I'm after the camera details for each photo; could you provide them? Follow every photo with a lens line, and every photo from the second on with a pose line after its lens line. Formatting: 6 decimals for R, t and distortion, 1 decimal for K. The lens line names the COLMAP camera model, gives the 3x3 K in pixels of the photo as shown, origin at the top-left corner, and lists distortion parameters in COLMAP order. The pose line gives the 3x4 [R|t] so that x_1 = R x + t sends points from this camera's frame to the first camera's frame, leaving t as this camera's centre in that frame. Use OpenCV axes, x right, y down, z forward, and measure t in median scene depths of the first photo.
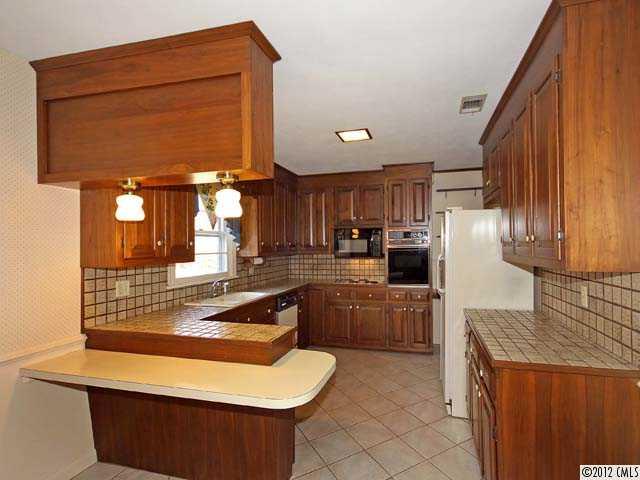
lens RADIAL K [[295.1, 0, 320.0], [0, 295.1, 240.0], [0, 0, 1]] dist [0.000139, 0.000005]
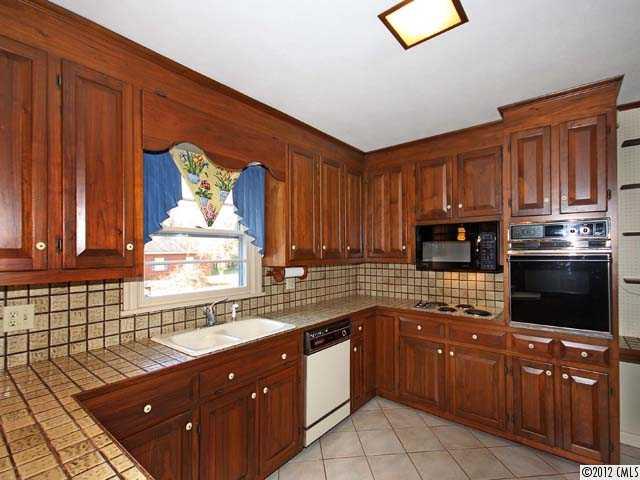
lens RADIAL K [[300.6, 0, 317.4], [0, 300.6, 245.9], [0, 0, 1]] dist [0.018873, 0.000139]
pose [[0.937587, -0.001230, -0.347748, 0.088865], [0.002873, 0.999987, 0.004208, 0.005261], [0.347739, -0.004944, 0.937578, 0.340321]]
